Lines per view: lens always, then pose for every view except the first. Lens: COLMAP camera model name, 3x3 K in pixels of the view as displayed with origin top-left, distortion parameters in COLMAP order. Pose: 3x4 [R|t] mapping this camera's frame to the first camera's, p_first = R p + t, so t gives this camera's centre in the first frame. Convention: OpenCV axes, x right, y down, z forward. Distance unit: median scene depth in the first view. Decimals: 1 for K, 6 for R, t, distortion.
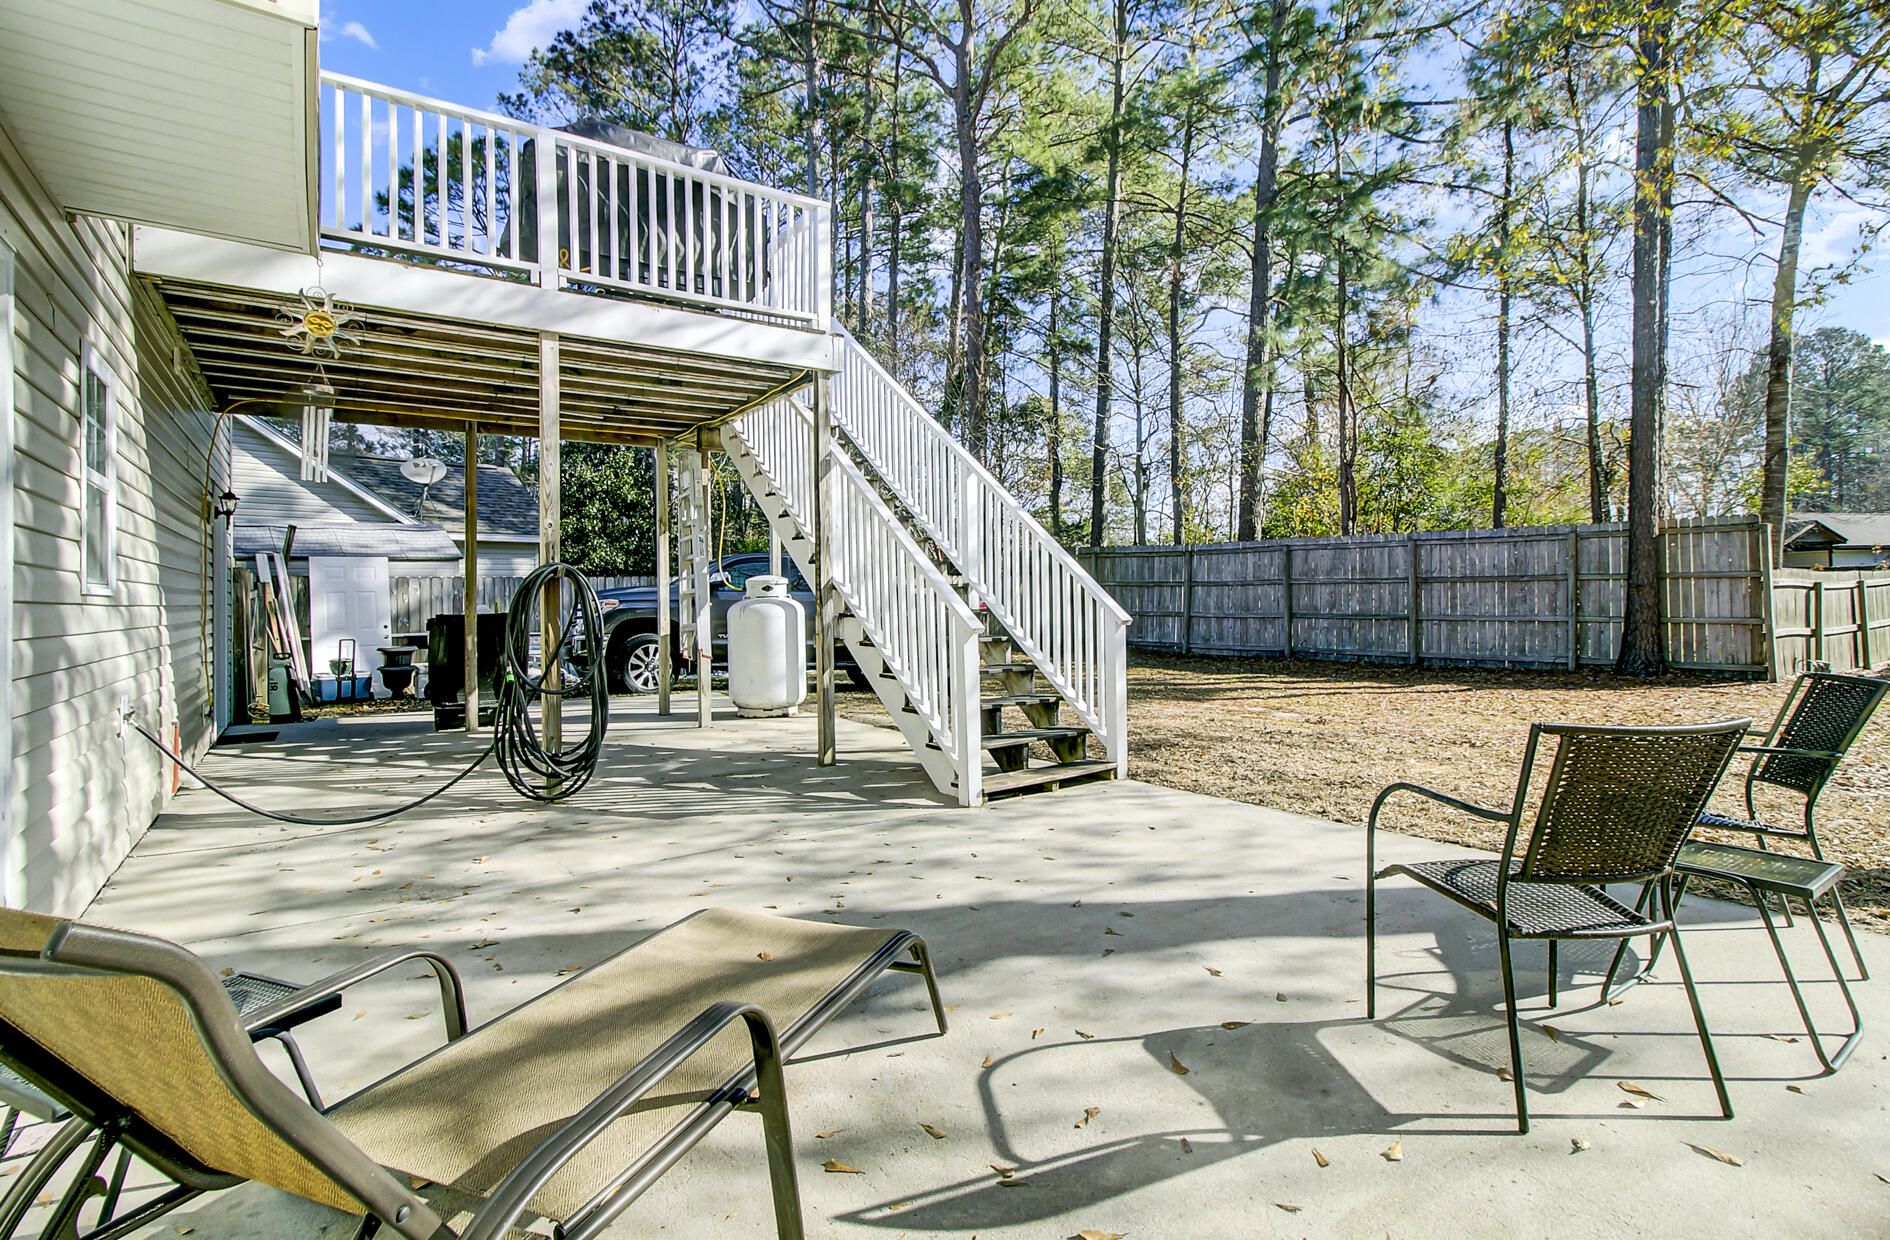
lens RADIAL K [[879.4, 0, 918.3], [0, 879.4, 602.6], [0, 0, 1]] dist [-0.006750, 0.003777]
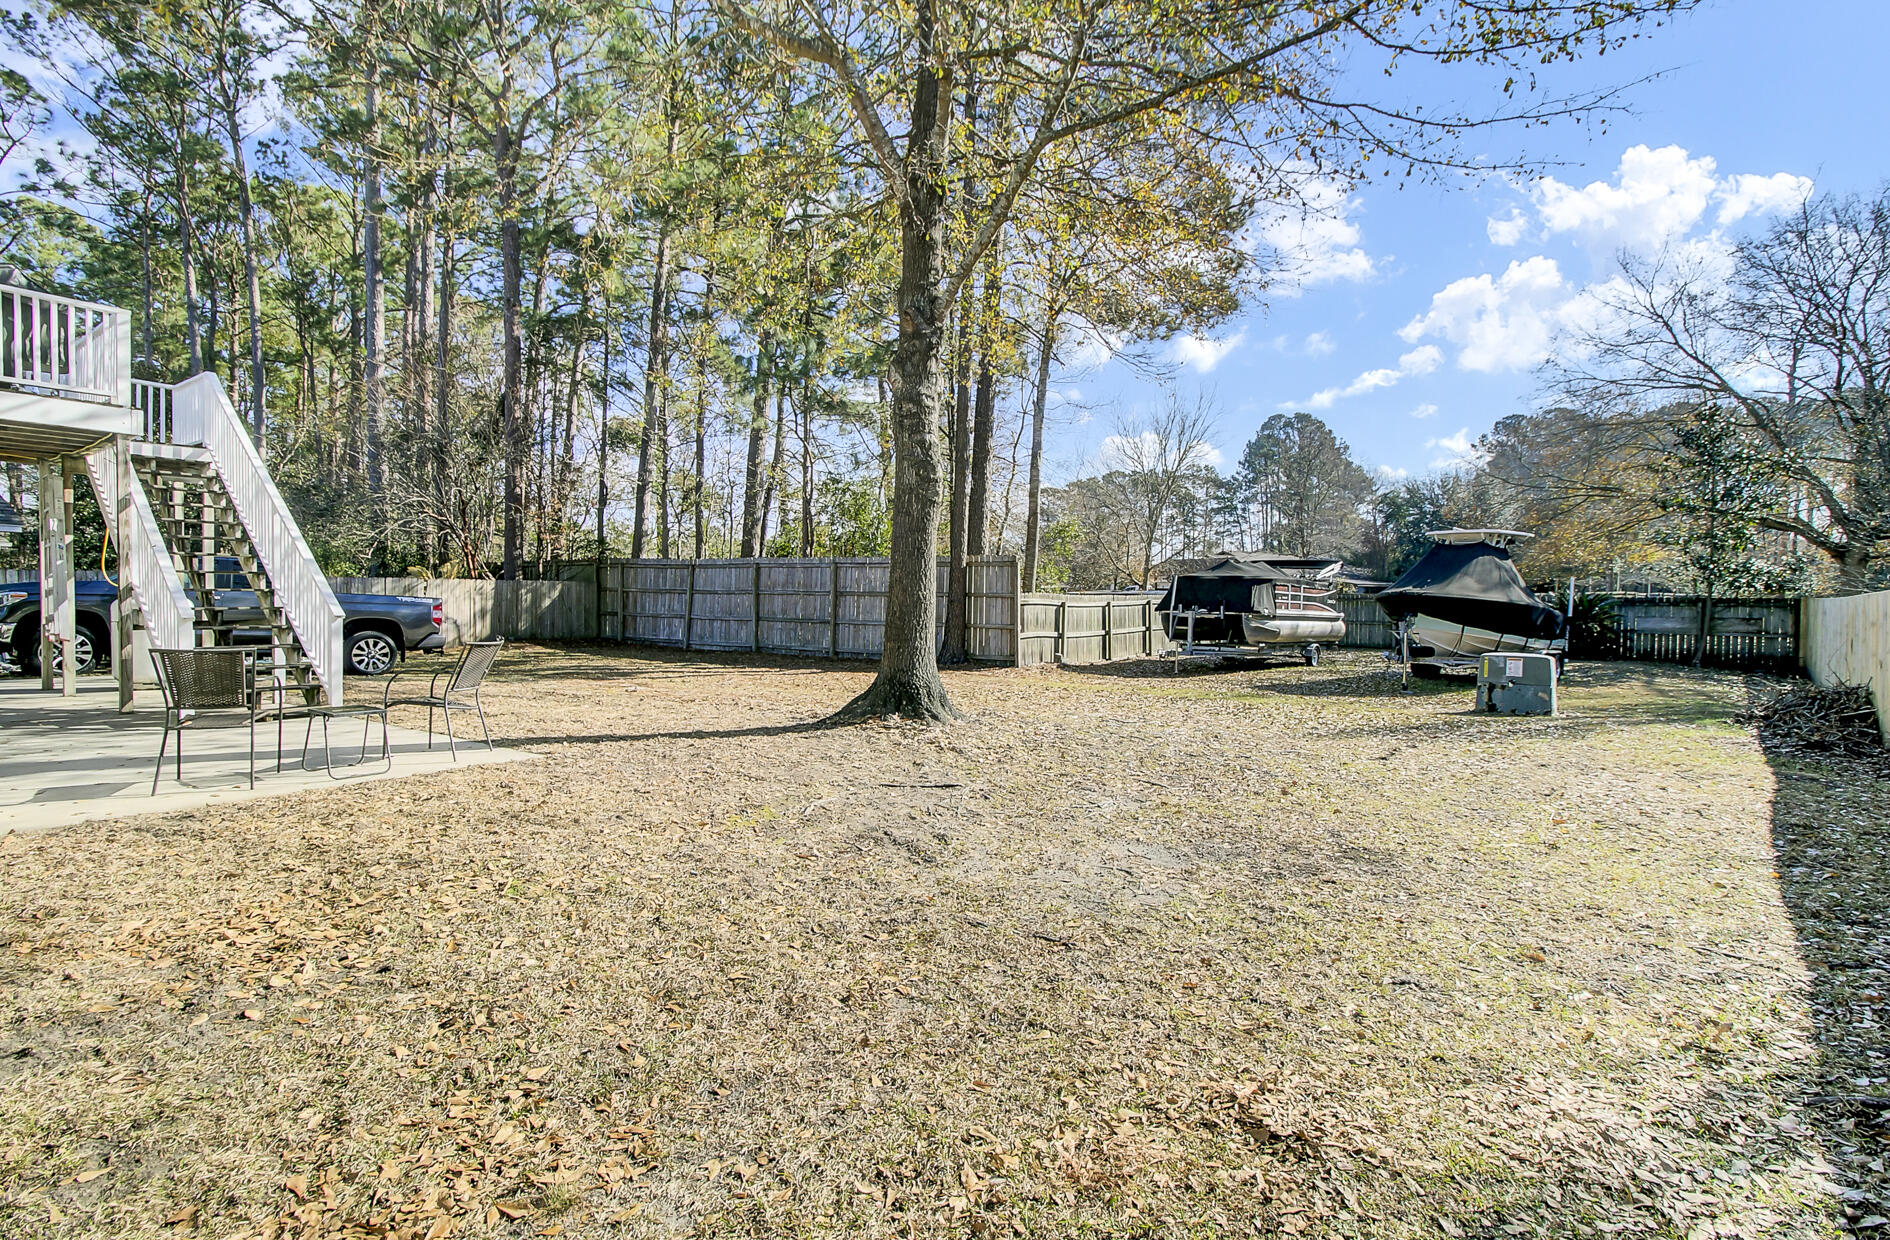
lens RADIAL K [[879.4, 0, 946.5], [0, 879.4, 626.2], [0, 0, 1]] dist [-0.006750, 0.003777]
pose [[0.943523, 0.015007, 0.330966, 0.284448], [-0.022439, 0.999574, 0.018646, -0.005138], [-0.330546, -0.025019, 0.943458, -0.320458]]
